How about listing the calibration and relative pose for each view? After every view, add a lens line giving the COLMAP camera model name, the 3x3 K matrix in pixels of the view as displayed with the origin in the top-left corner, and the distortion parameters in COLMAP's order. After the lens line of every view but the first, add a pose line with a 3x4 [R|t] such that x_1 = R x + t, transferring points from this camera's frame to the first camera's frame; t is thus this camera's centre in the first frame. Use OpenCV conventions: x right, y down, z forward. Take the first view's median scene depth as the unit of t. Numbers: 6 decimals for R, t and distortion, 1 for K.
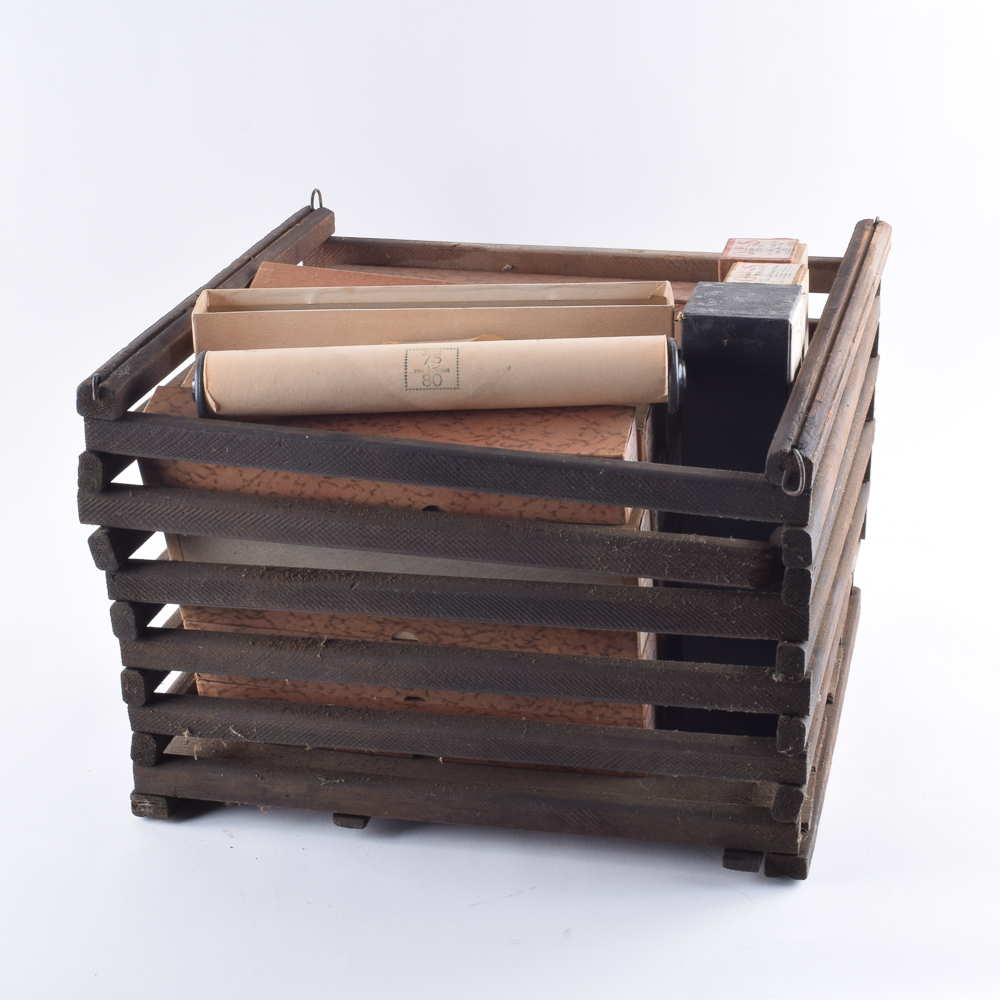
lens RADIAL K [[2089.5, 0, 499.5], [0, 2089.5, 504.8], [0, 0, 1]] dist [-0.139825, 0.000000]
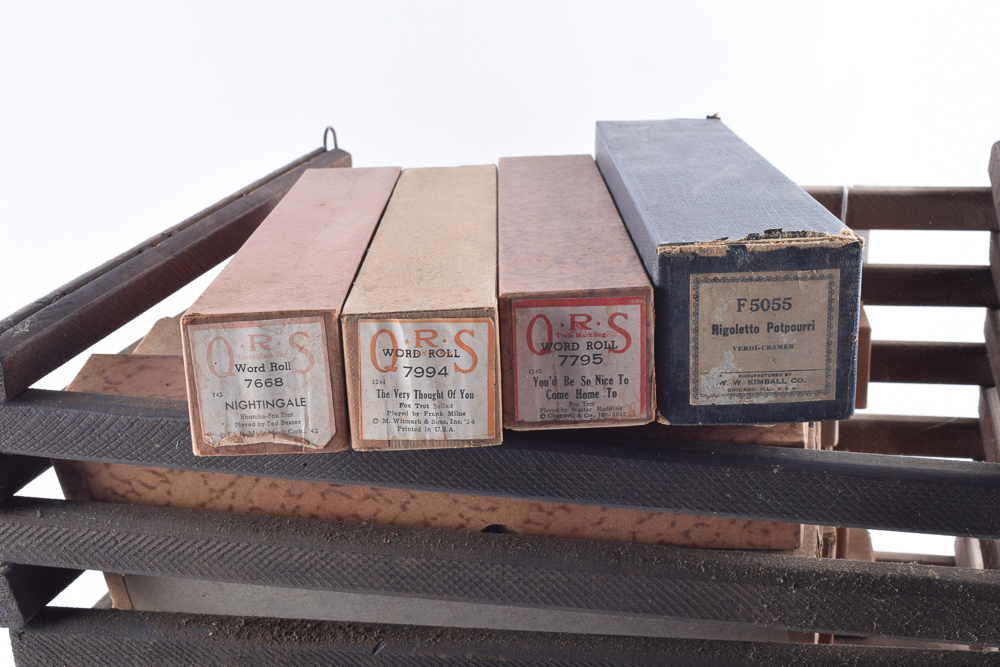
lens RADIAL K [[1405.2, 0, 494.1], [0, 1405.2, 339.1], [0, 0, 1]] dist [-0.051648, 0.000000]
pose [[0.999785, -0.019580, 0.006846, -0.034642], [0.020147, 0.995194, -0.095829, -0.015209], [-0.004937, 0.095946, 0.995374, 0.557104]]
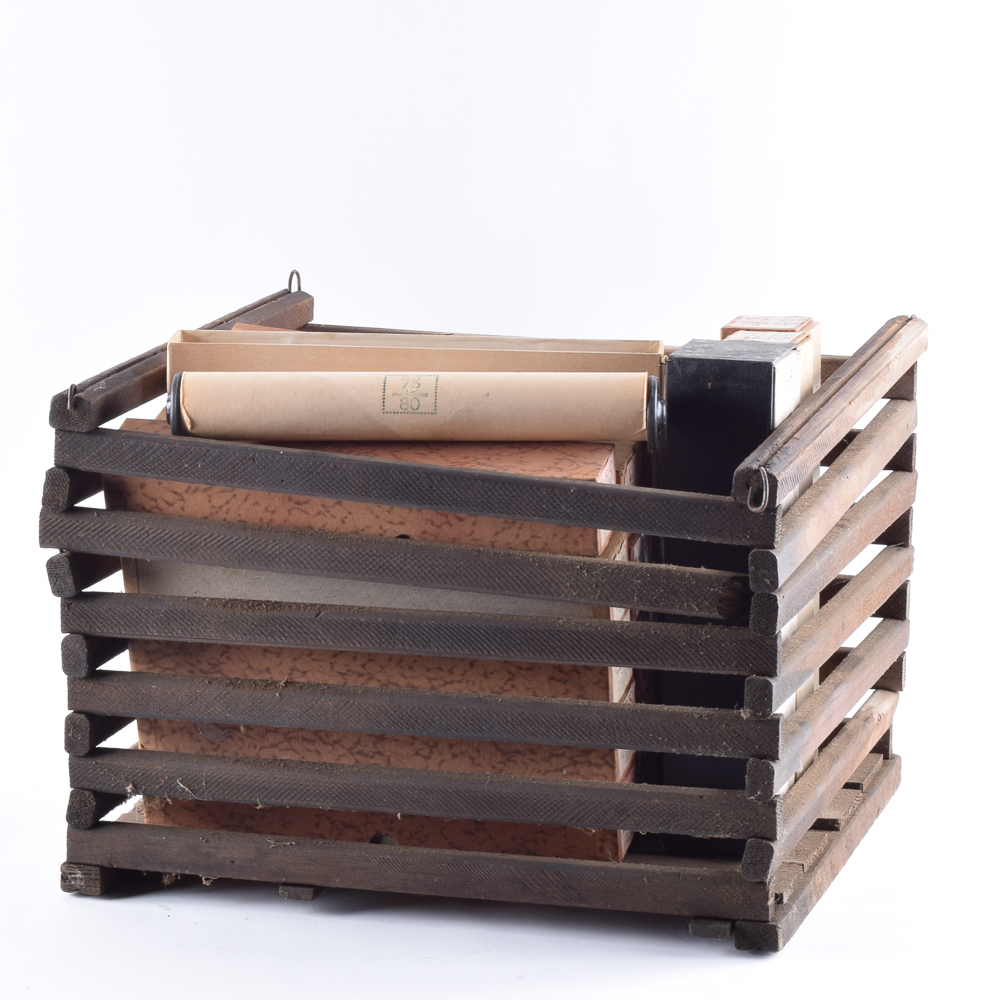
lens RADIAL K [[4554.6, 0, 499.7], [0, 4554.6, 500.8], [0, 0, 1]] dist [-0.214868, 0.000000]
pose [[0.998657, 0.043822, -0.027641, 0.071167], [-0.048578, 0.977467, -0.205421, 0.421121], [0.018016, 0.206488, 0.978283, -1.092809]]
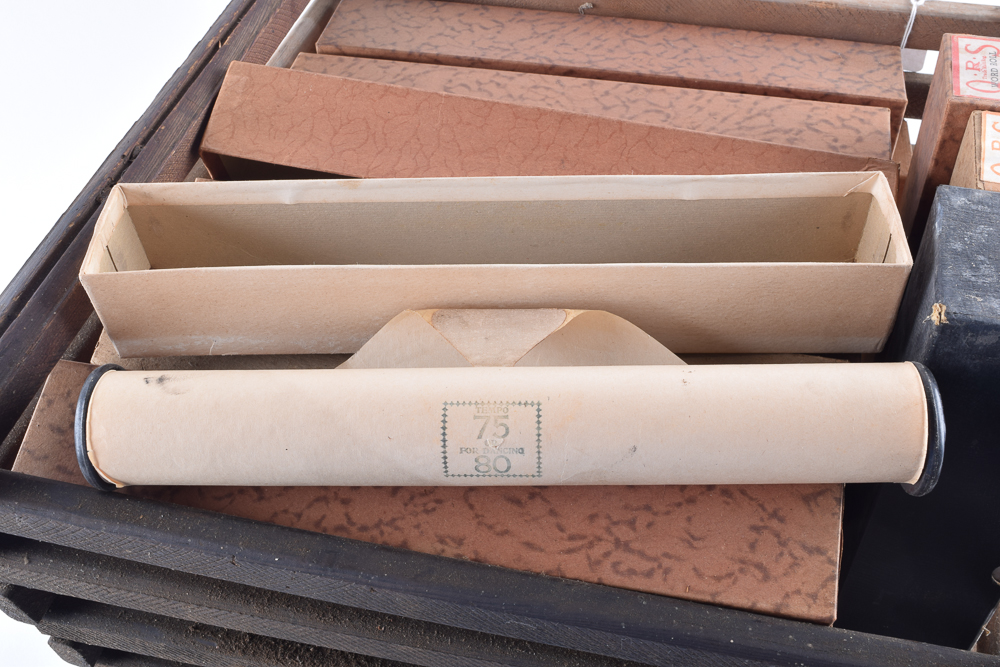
lens RADIAL K [[1096.9, 0, 504.2], [0, 1096.9, 337.3], [0, 0, 1]] dist [-0.070401, 0.000000]
pose [[0.999842, -0.005097, -0.017011, -0.023619], [0.011860, 0.904607, 0.426081, -0.209711], [0.013217, -0.426216, 0.904525, 0.737017]]
